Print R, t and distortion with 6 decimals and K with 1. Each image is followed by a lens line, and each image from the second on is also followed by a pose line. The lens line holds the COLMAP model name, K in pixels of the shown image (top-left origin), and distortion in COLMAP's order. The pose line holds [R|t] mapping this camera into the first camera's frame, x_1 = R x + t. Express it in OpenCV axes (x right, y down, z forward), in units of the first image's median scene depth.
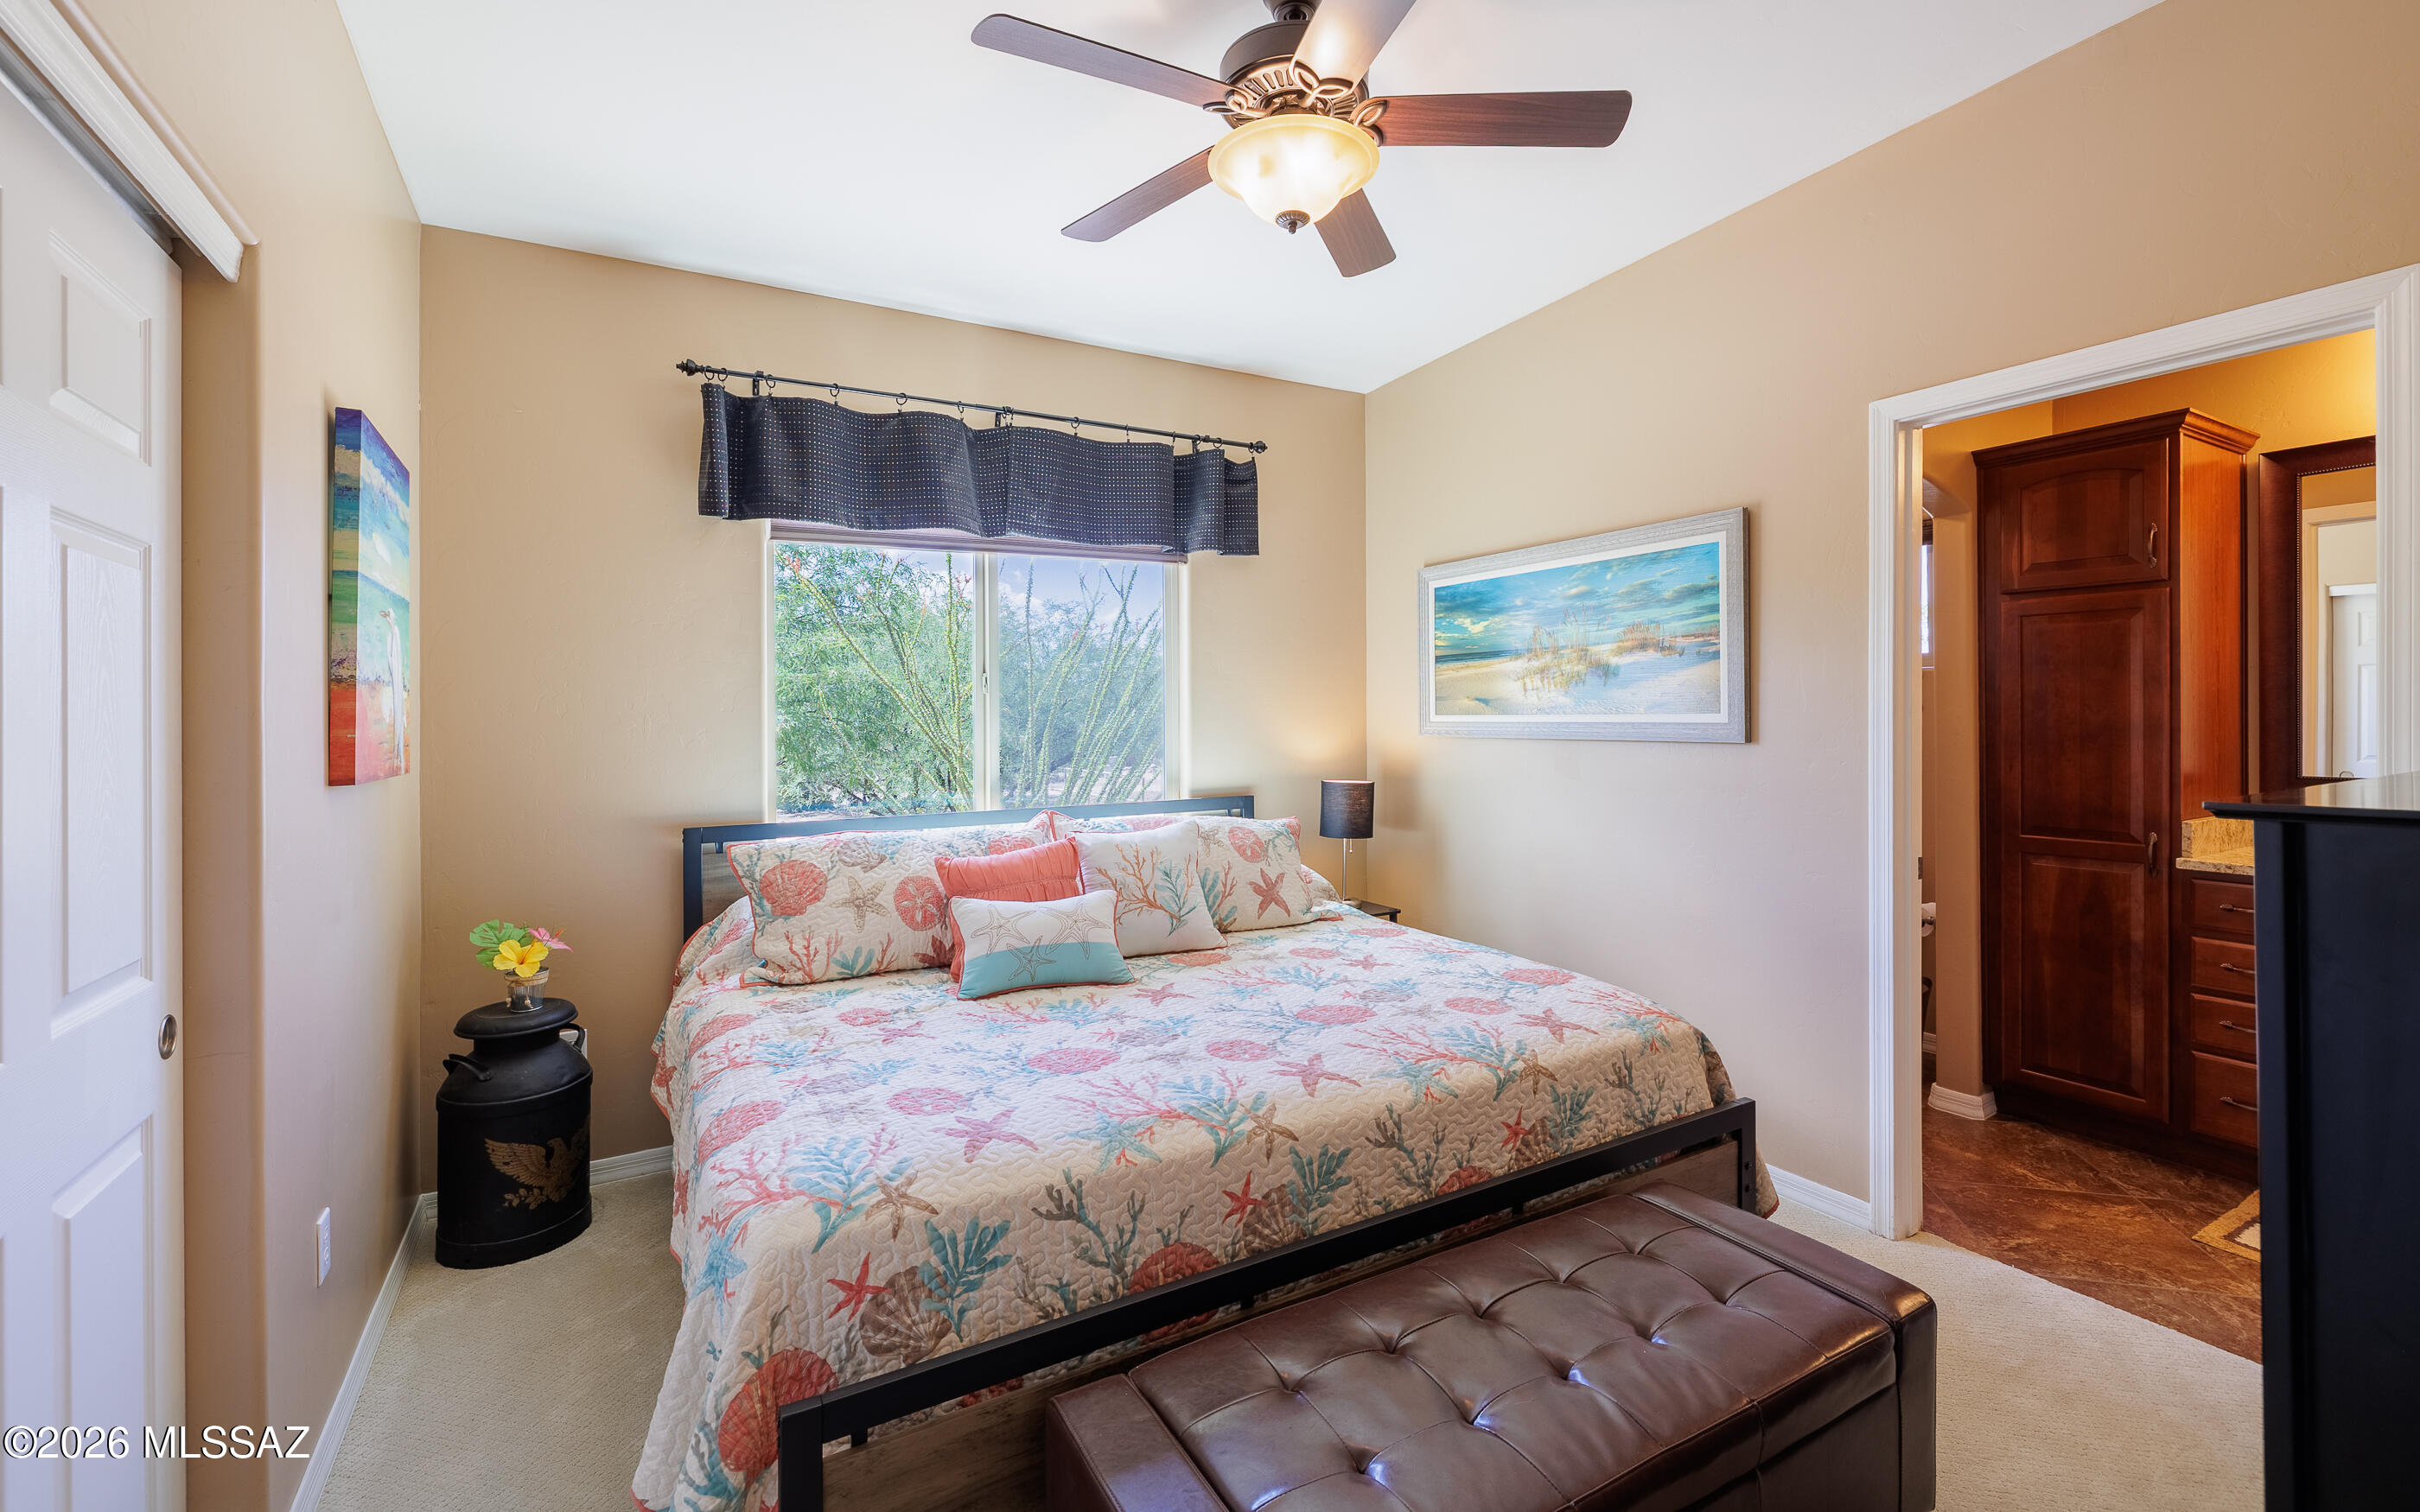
lens RADIAL K [[1036.4, 0, 1226.1], [0, 1036.4, 725.4], [0, 0, 1]] dist [-0.002279, 0.000075]
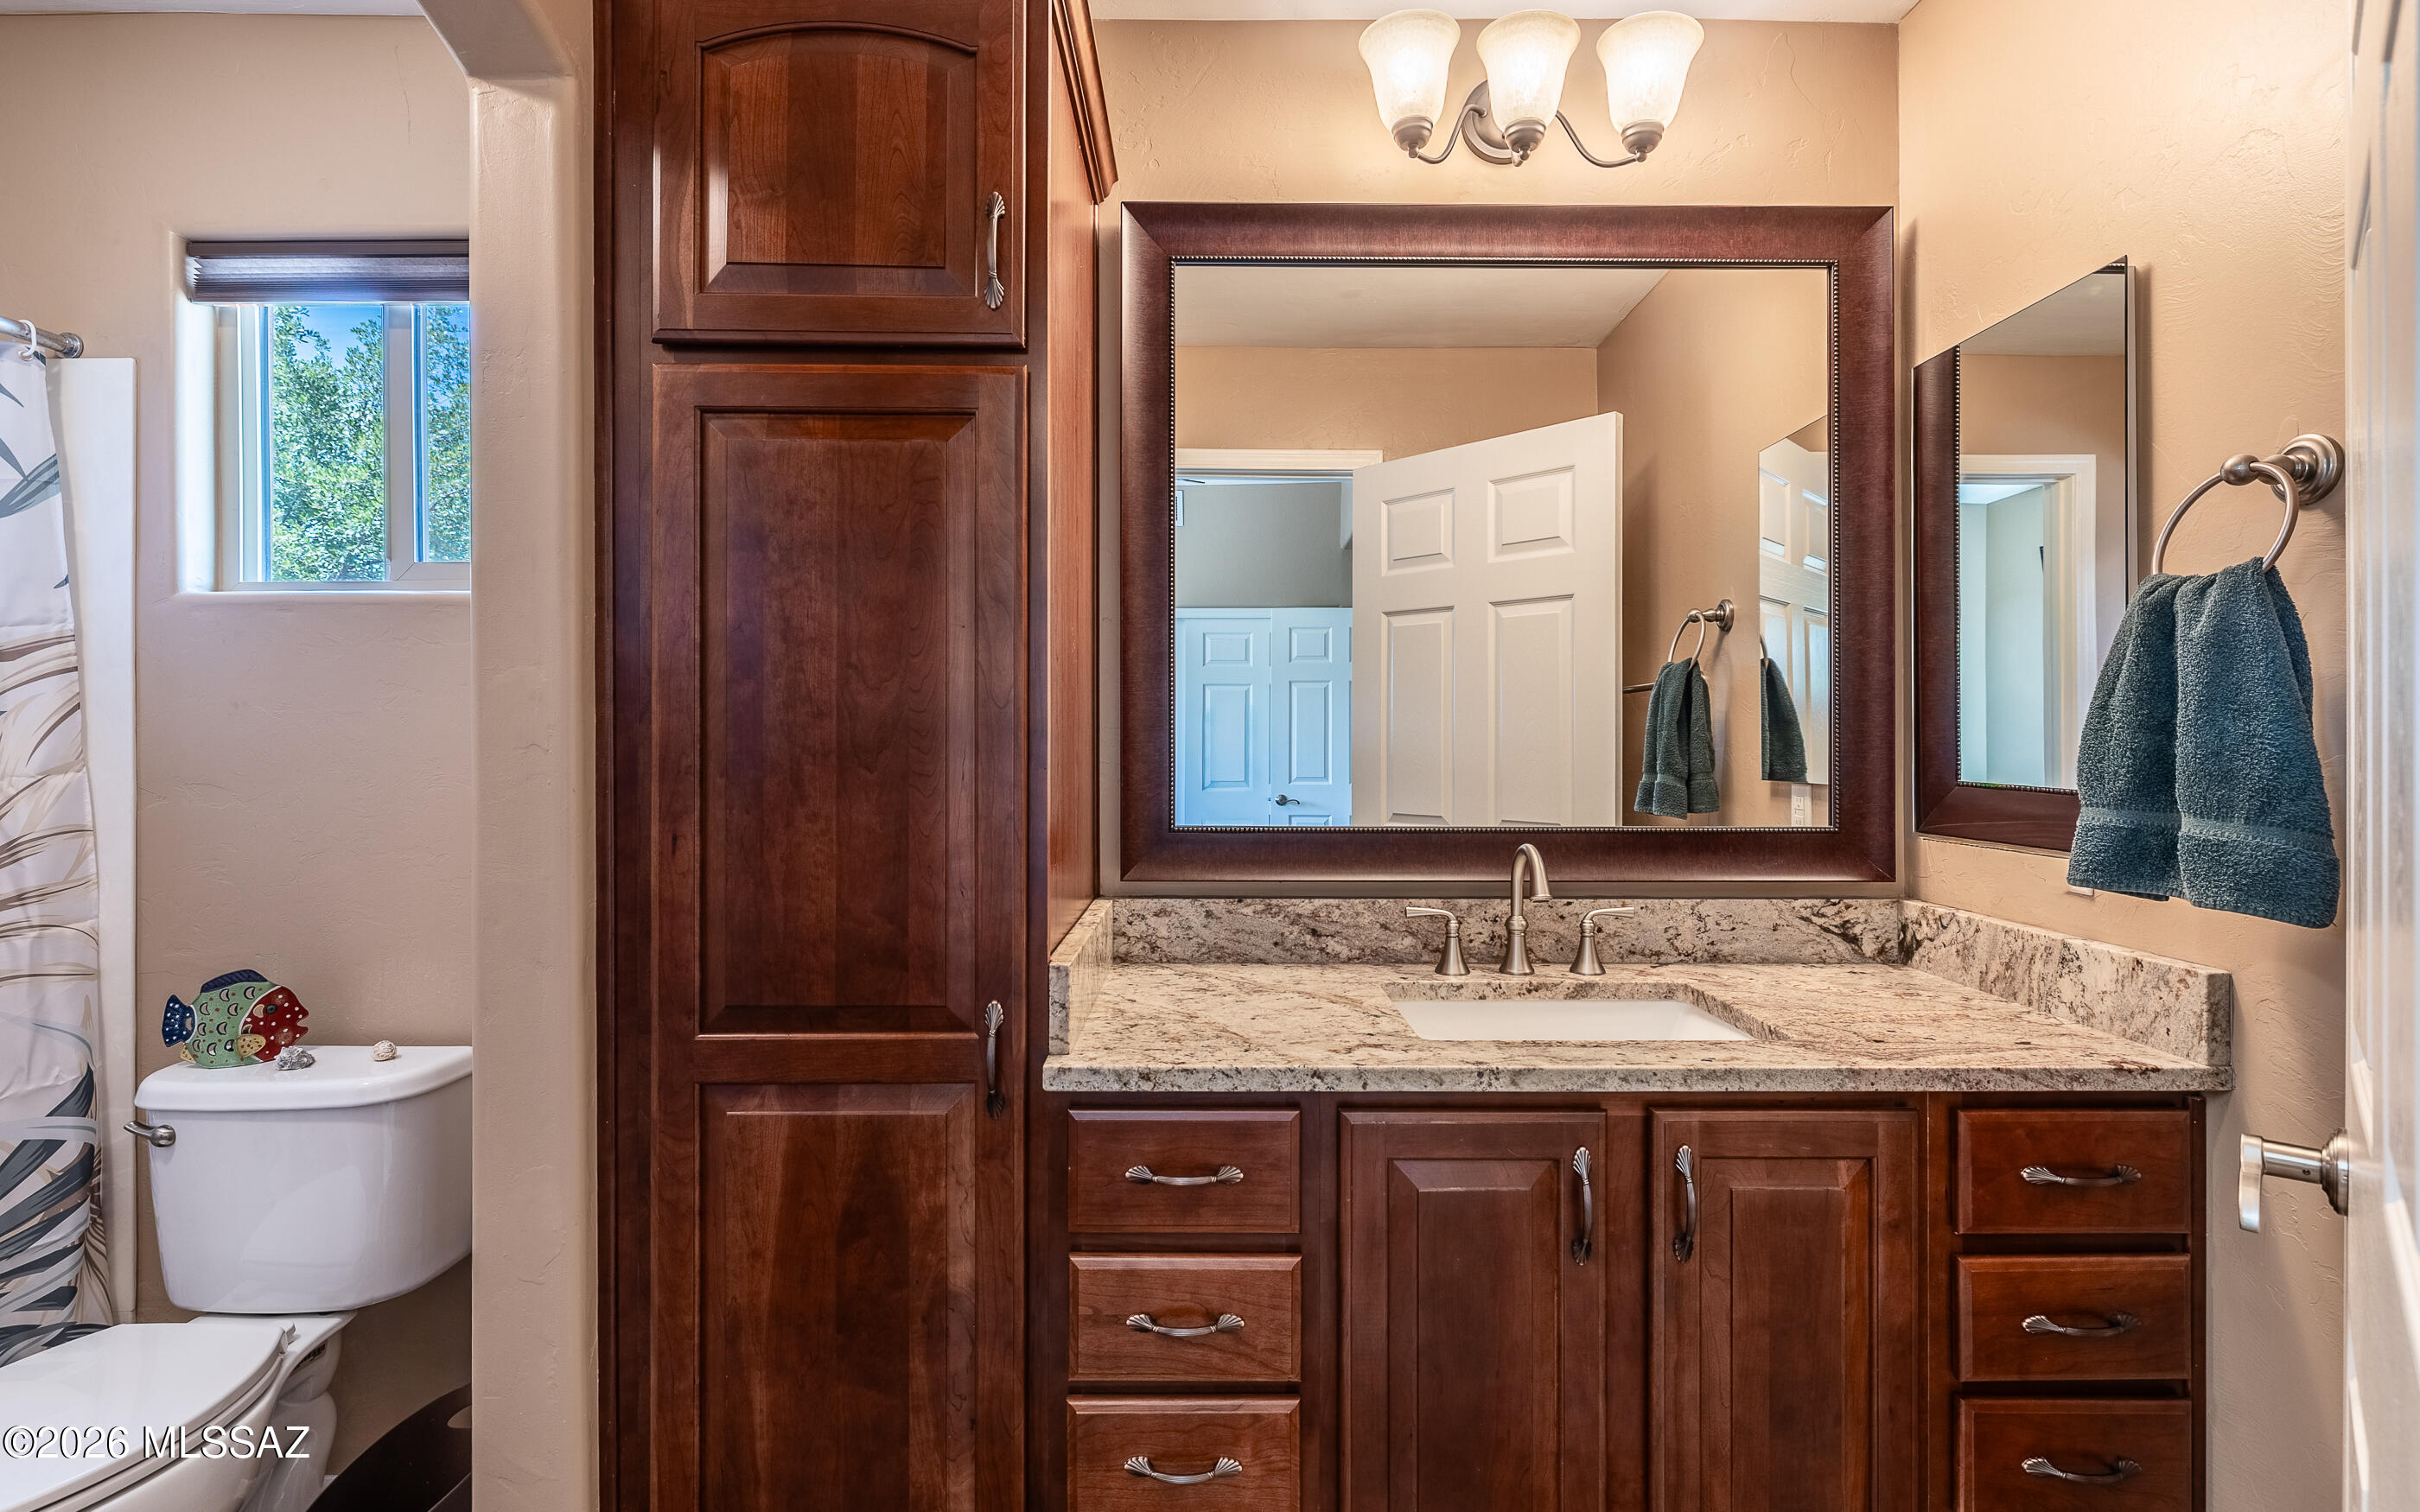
lens RADIAL K [[1036.4, 0, 1210.0], [0, 1036.4, 739.9], [0, 0, 1]] dist [-0.002279, 0.000075]
pose [[0.506026, 0.005915, 0.862498, 0.580689], [-0.001117, 0.999980, -0.006202, 0.008657], [-0.862518, 0.002175, 0.506022, 0.707690]]
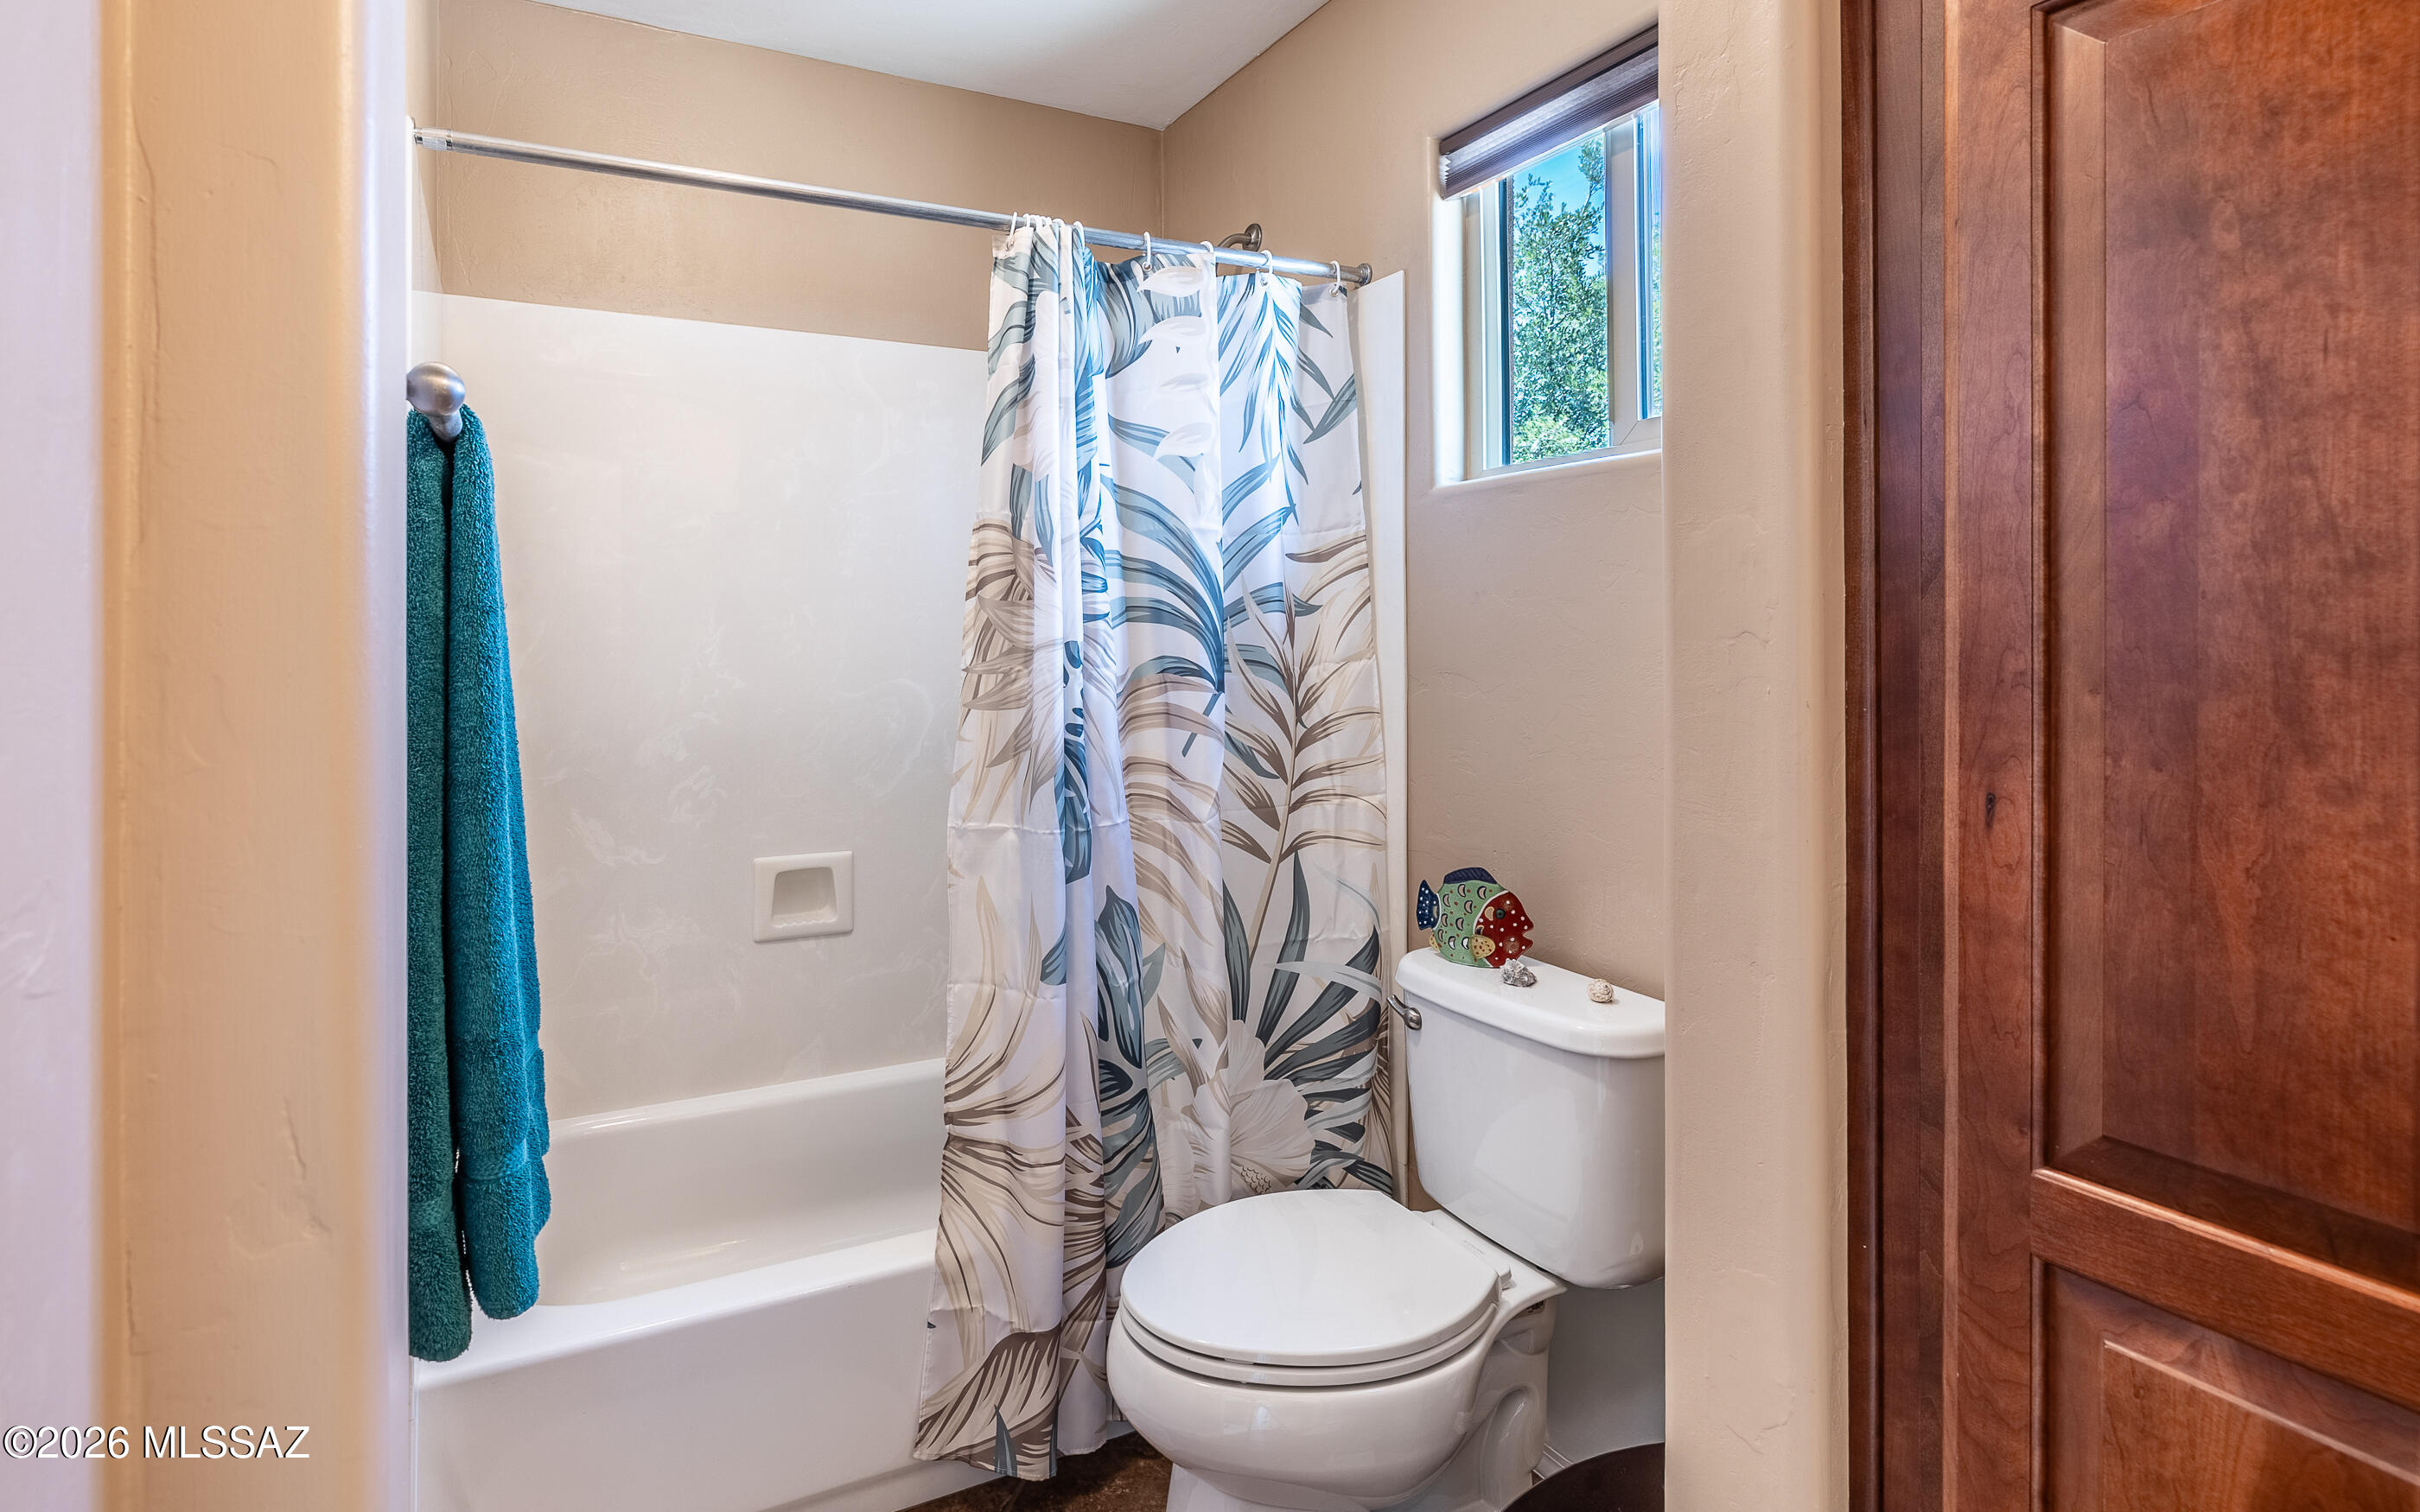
lens RADIAL K [[1183.7, 0, 1020.9], [0, 1183.7, 632.3], [0, 0, 1]] dist [-0.000068, -0.001728]
pose [[0.992489, 0.004958, -0.122235, 0.639835], [-0.005182, 0.999985, -0.001514, 0.009661], [0.122226, 0.002136, 0.992500, 0.801887]]
